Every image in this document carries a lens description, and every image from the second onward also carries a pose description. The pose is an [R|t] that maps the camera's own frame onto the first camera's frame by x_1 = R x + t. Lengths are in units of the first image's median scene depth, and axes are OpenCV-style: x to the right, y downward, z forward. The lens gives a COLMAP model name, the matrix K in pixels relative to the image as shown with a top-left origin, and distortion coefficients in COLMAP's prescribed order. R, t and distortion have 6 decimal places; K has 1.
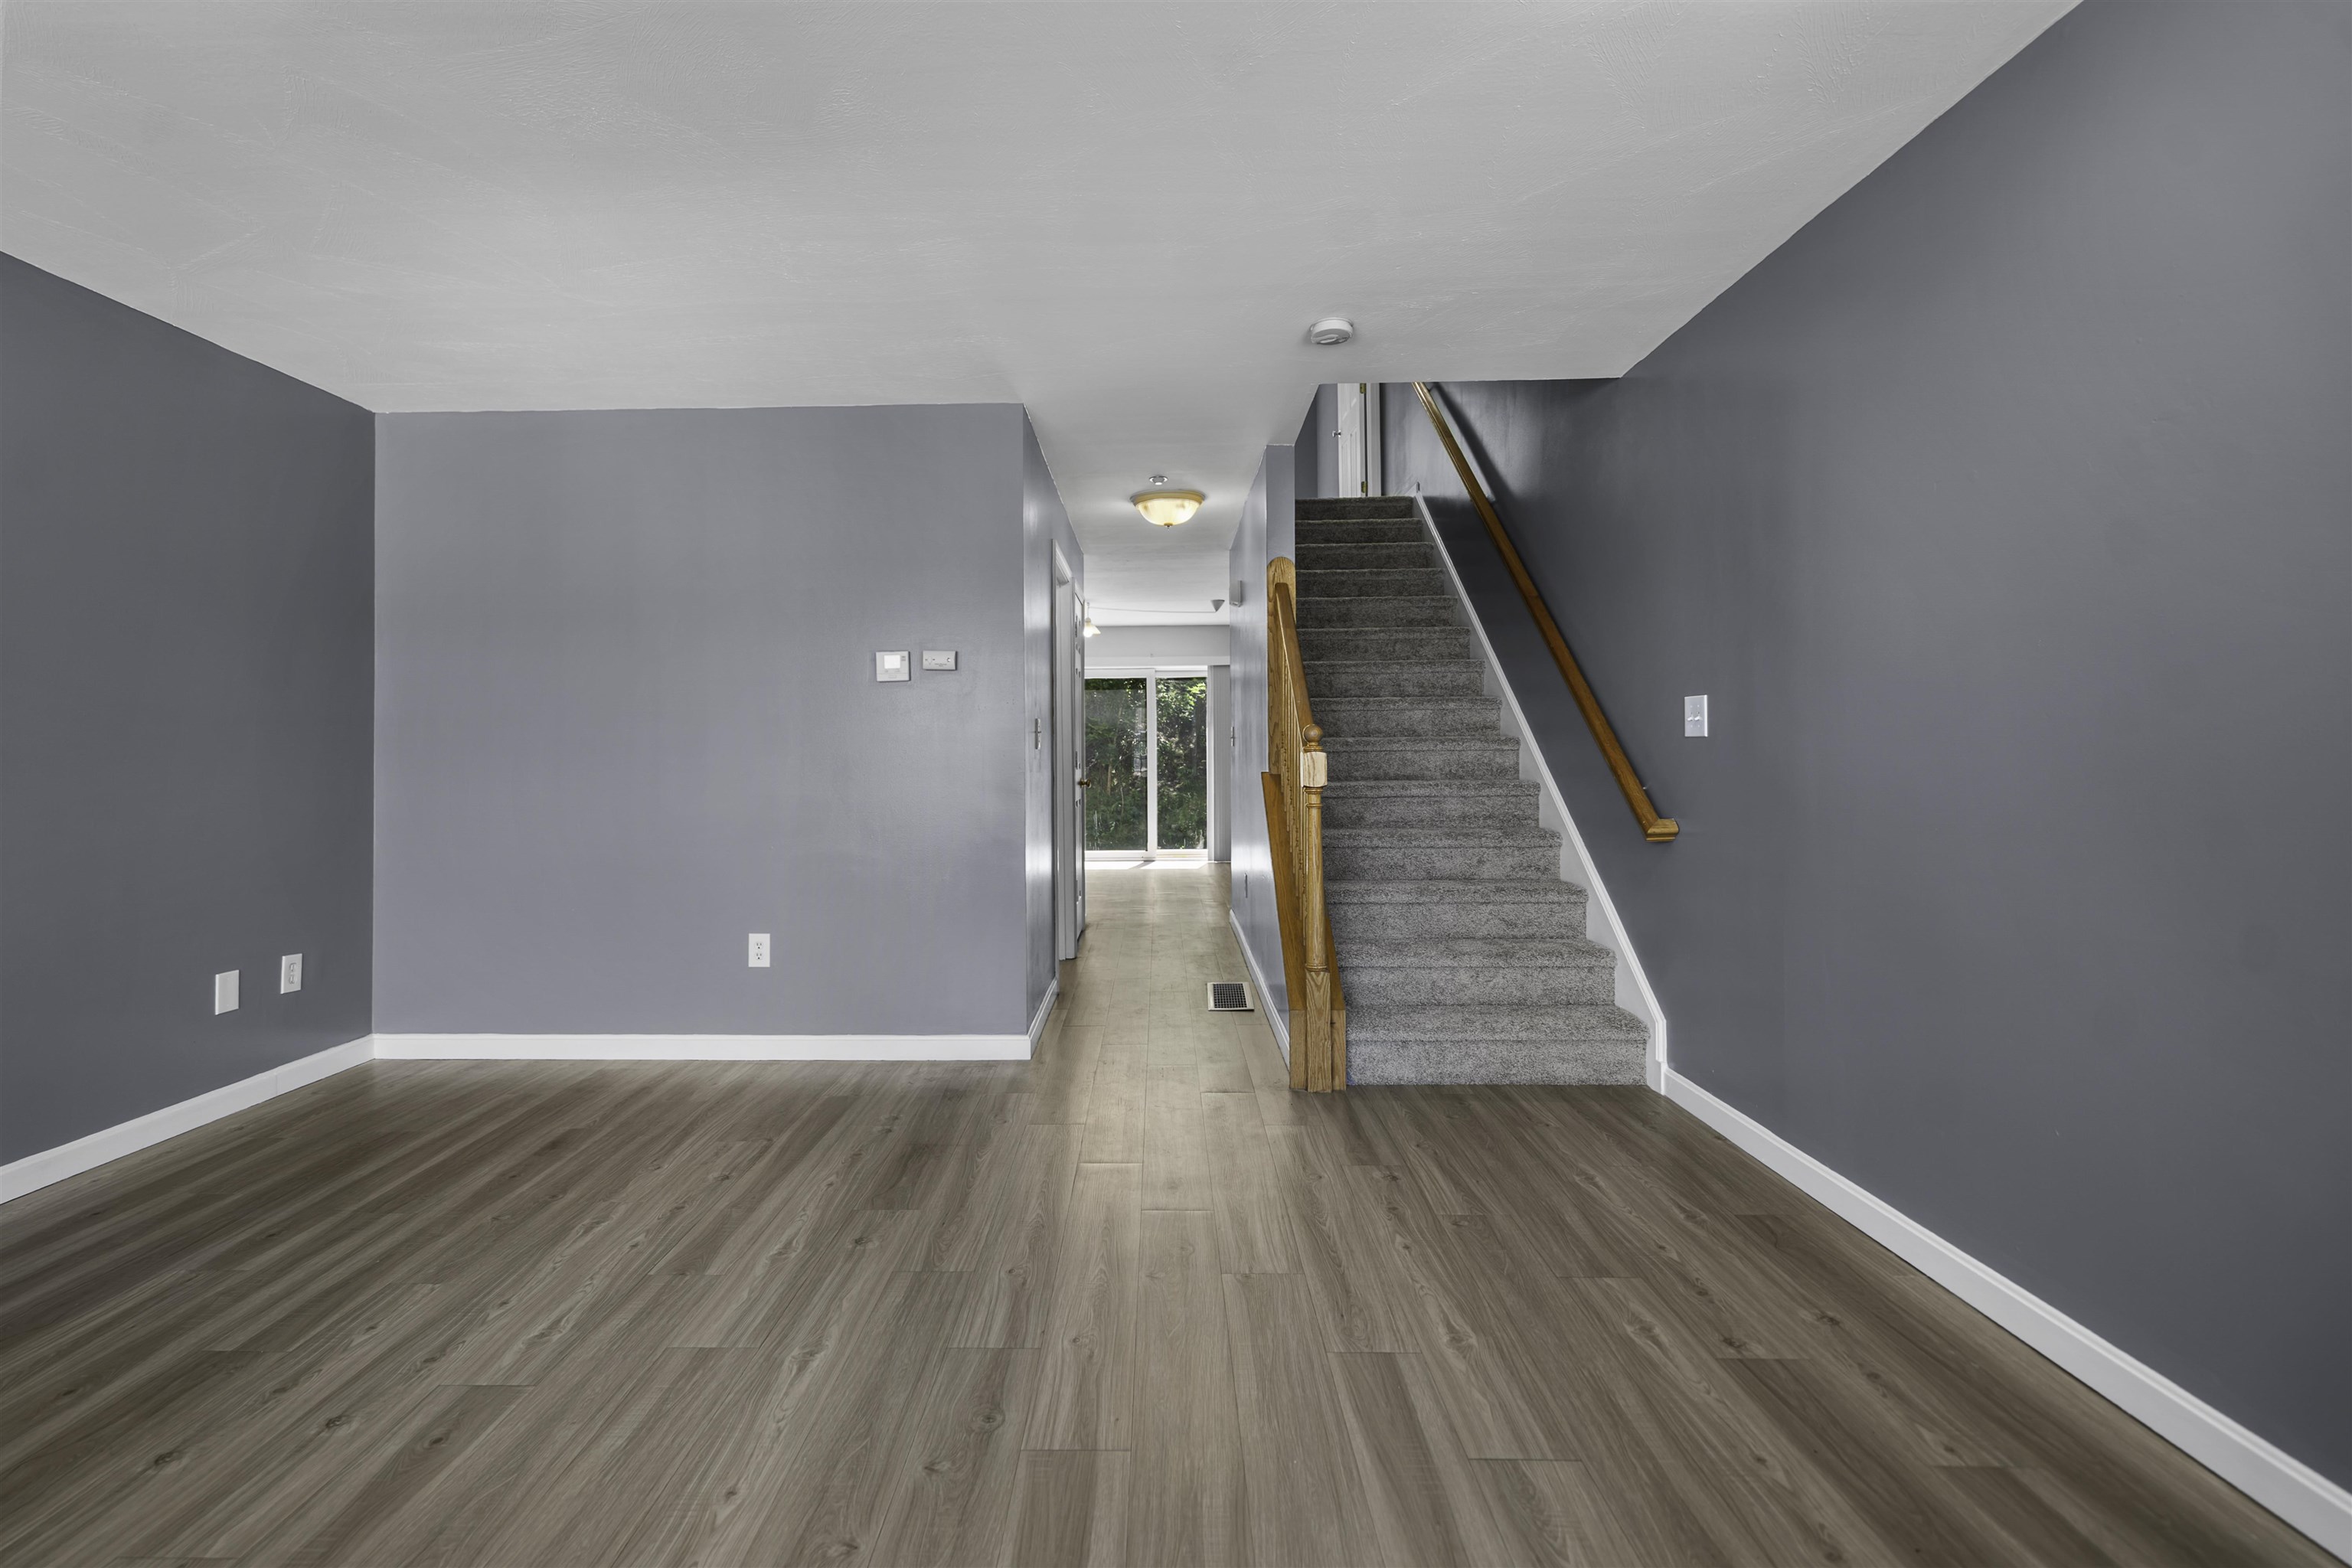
lens RADIAL K [[1093.1, 0, 1129.4], [0, 1093.1, 742.3], [0, 0, 1]] dist [0.001301, 0.000364]
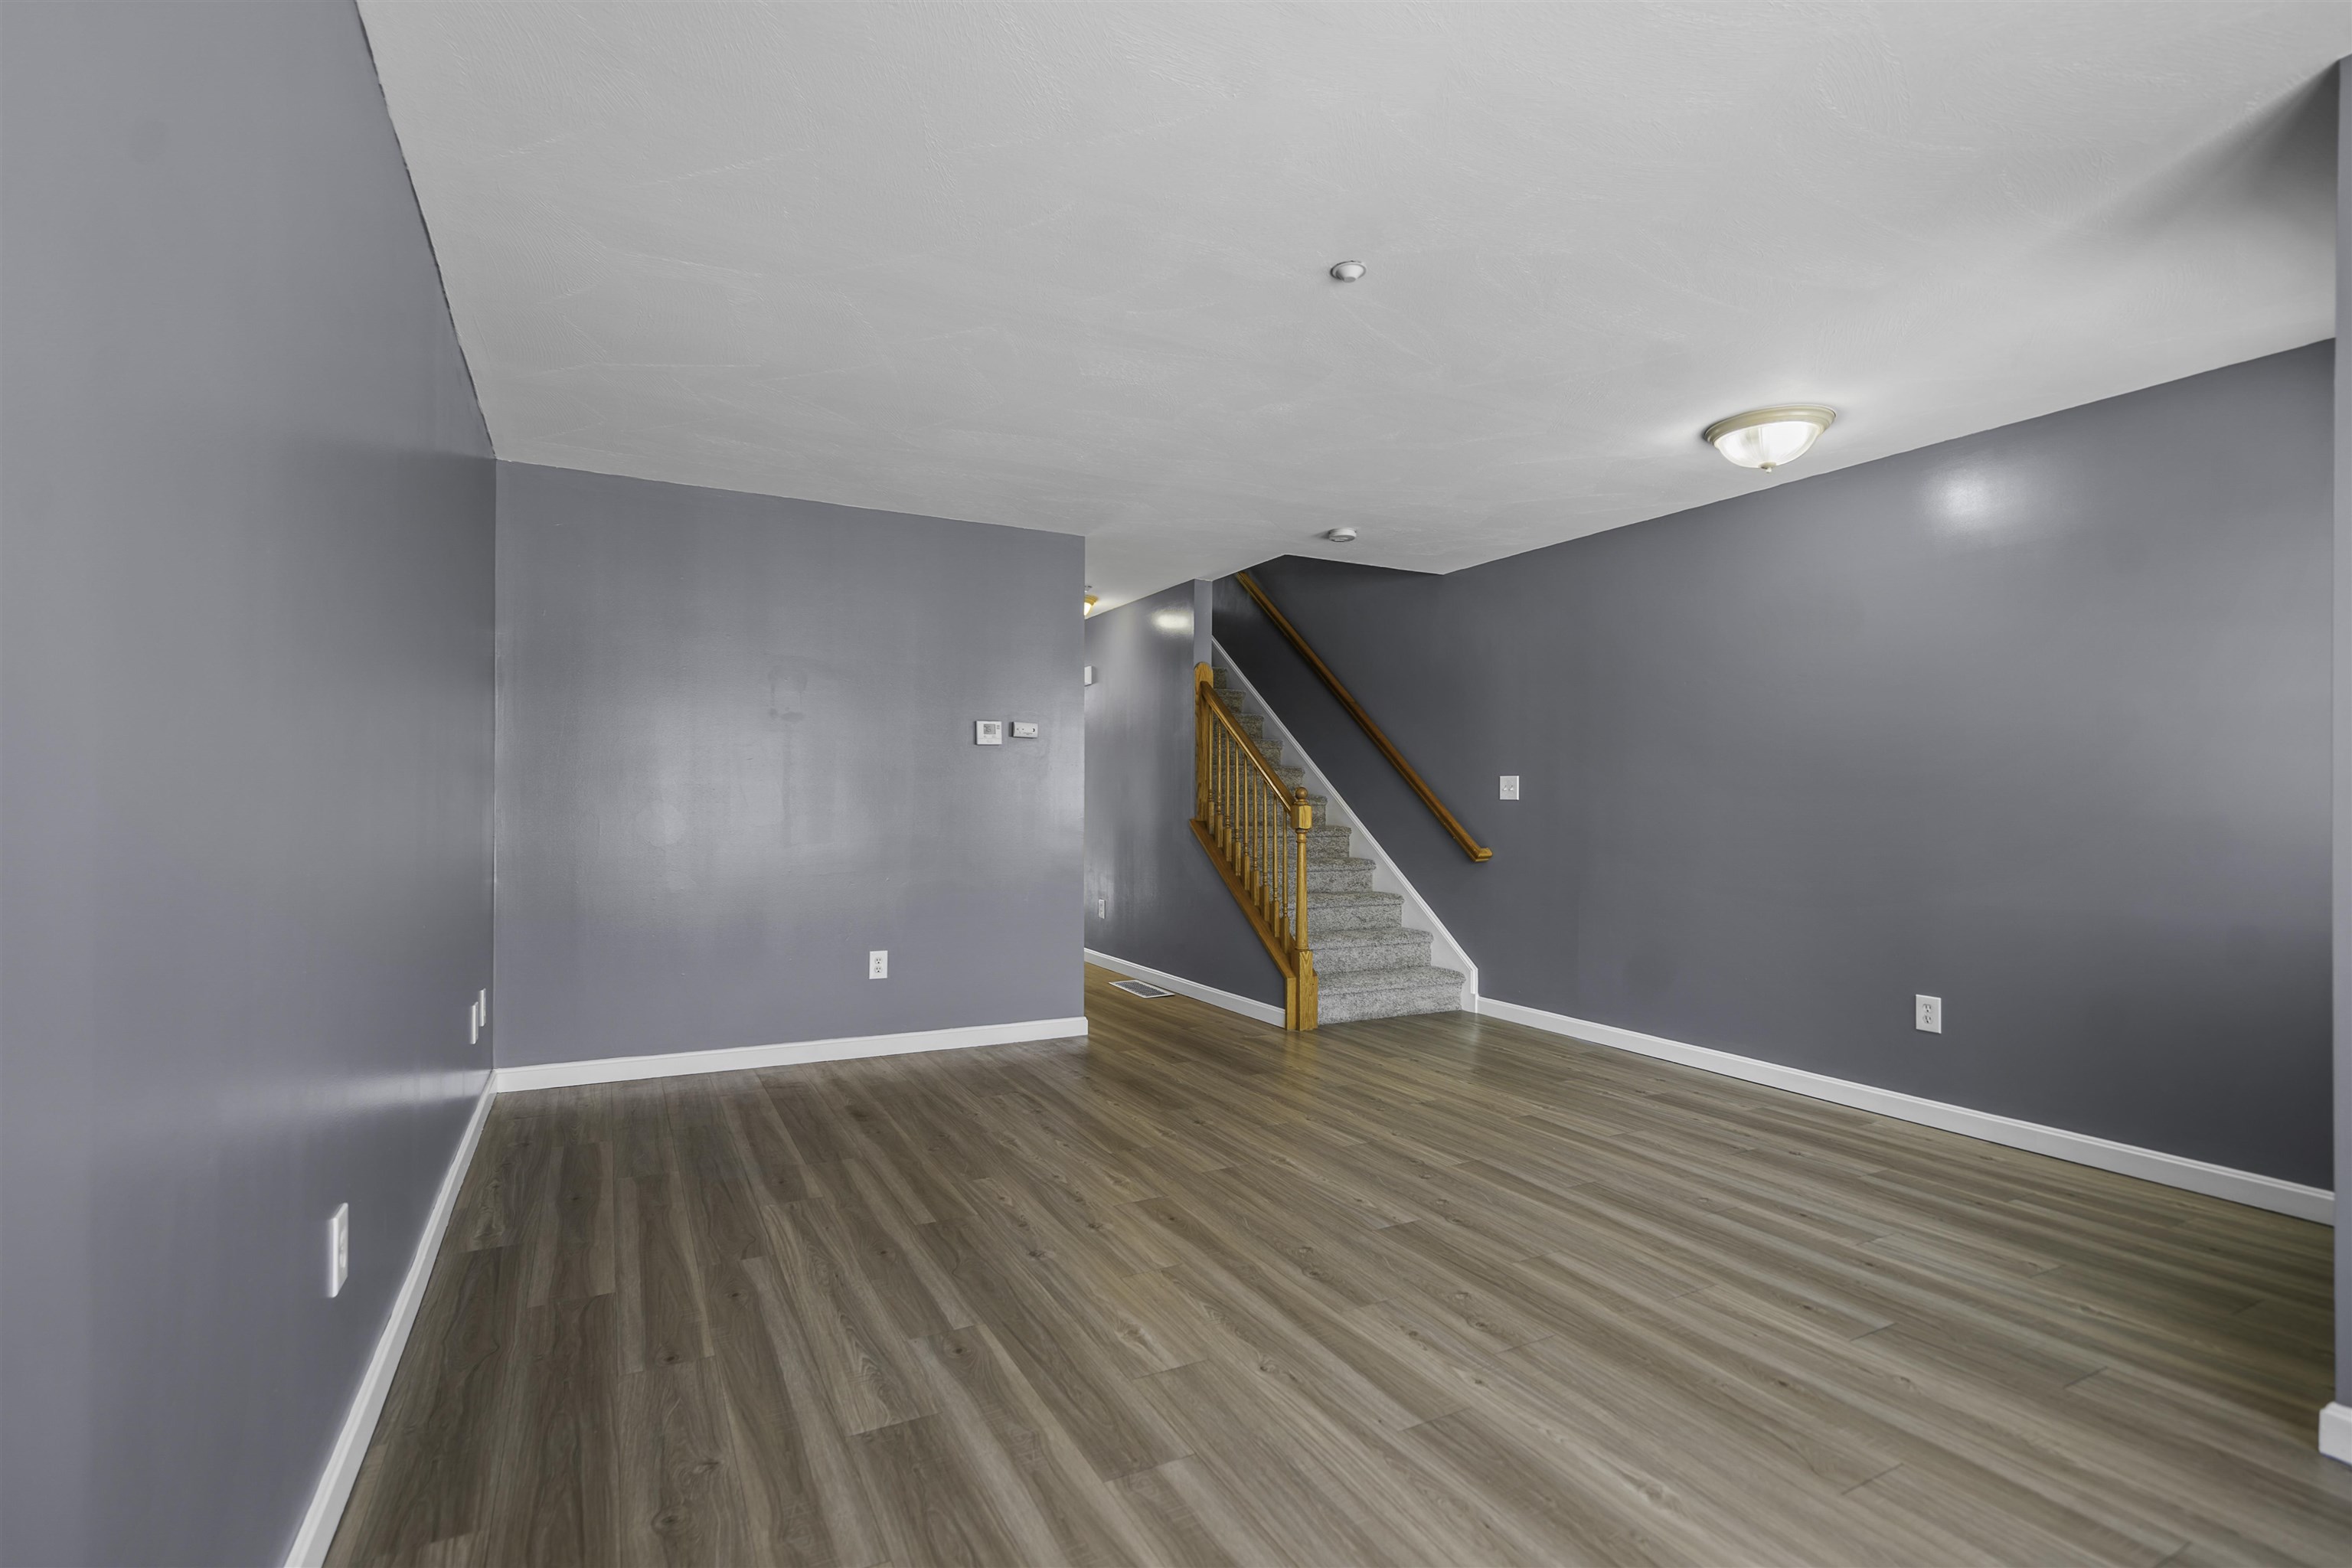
lens RADIAL K [[1077.5, 0, 1168.1], [0, 1077.5, 789.7], [0, 0, 1]] dist [-0.001089, -0.000120]
pose [[0.873165, 0.020506, 0.486993, -0.706154], [-0.018911, 0.999788, -0.008191, 0.002595], [-0.487058, -0.002058, 0.873367, -0.202647]]
